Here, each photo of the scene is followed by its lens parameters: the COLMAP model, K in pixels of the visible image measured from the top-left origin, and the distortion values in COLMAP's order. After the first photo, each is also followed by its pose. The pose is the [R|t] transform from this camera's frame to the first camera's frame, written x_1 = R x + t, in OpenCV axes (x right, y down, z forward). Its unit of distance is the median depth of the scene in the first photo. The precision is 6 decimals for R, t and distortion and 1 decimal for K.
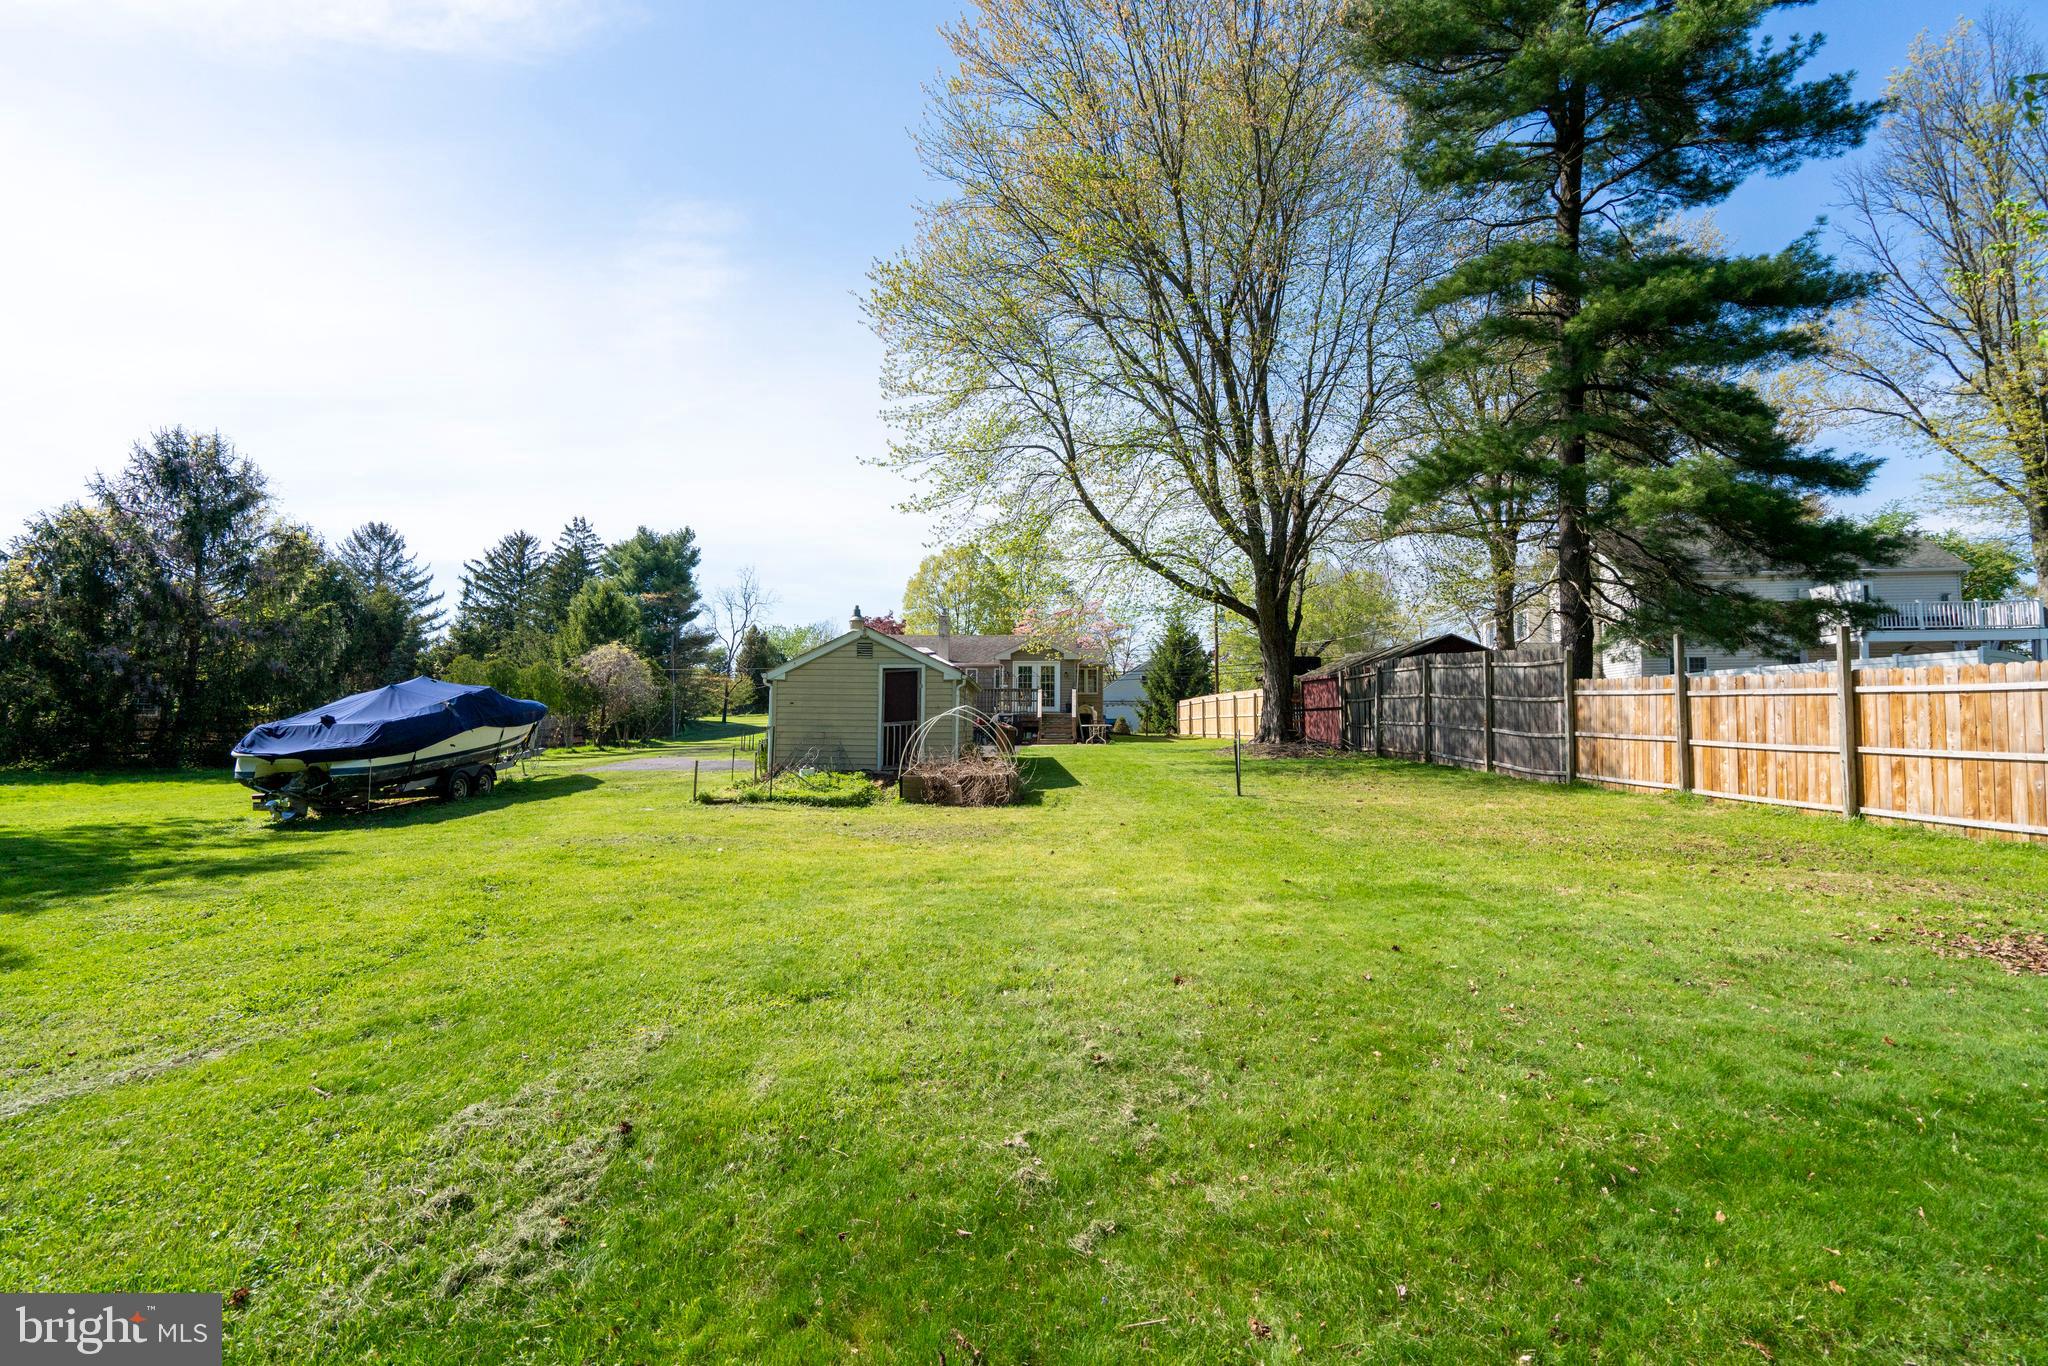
lens RADIAL K [[935.4, 0, 1020.8], [0, 935.4, 690.1], [0, 0, 1]] dist [-0.006916, 0.001028]
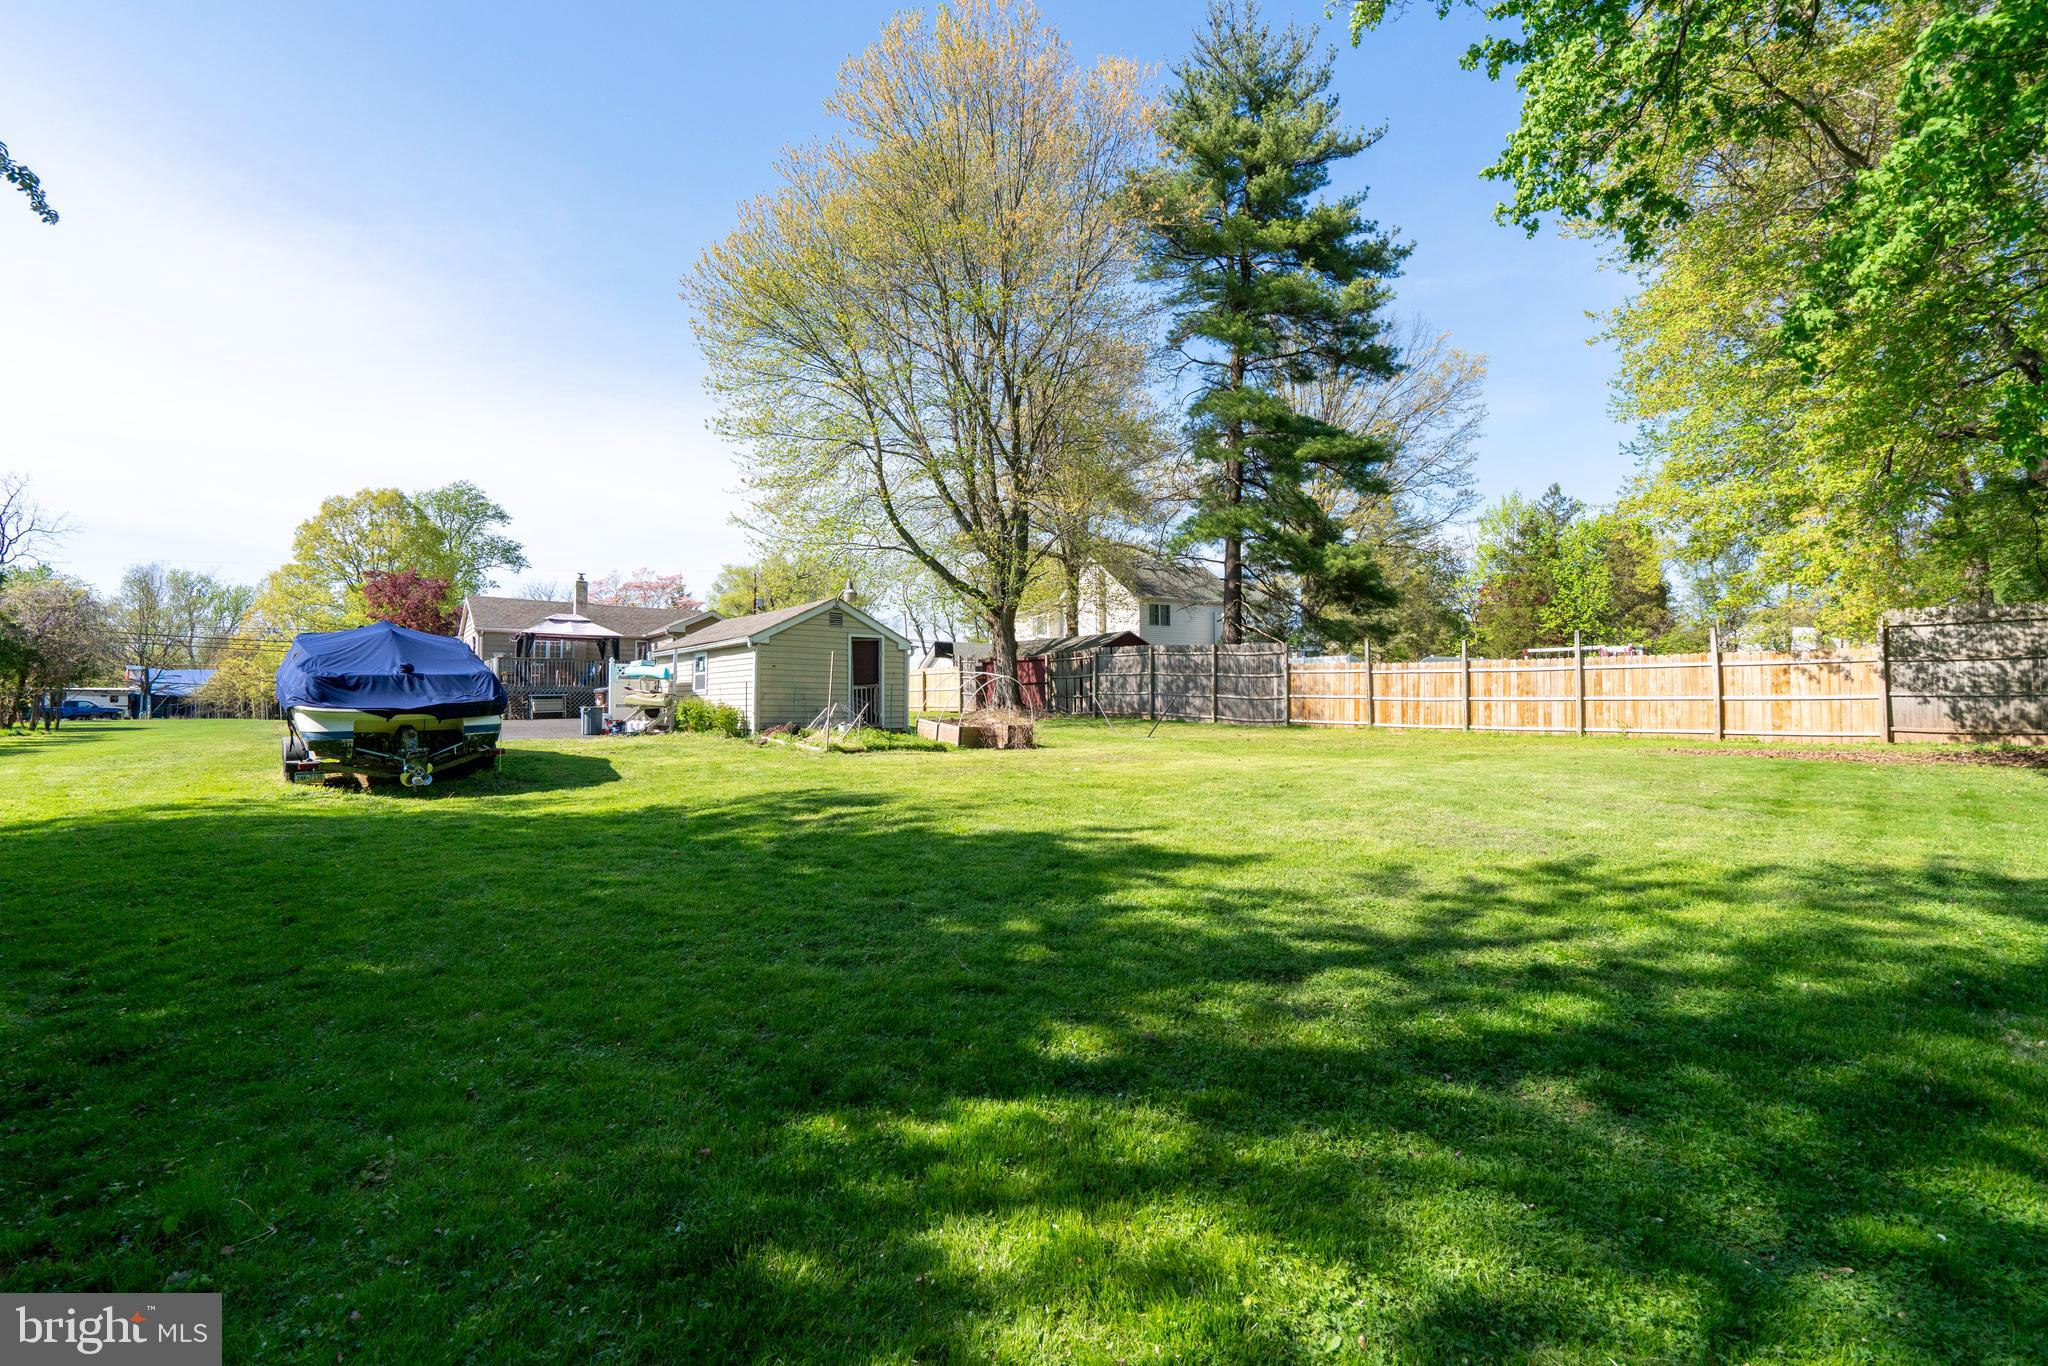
lens RADIAL K [[935.4, 0, 1037.4], [0, 935.4, 687.2], [0, 0, 1]] dist [-0.006916, 0.001028]
pose [[0.768699, 0.011355, 0.639510, -0.429340], [-0.019749, 0.999787, 0.005987, 0.015713], [-0.639306, -0.017232, 0.768759, -0.002731]]
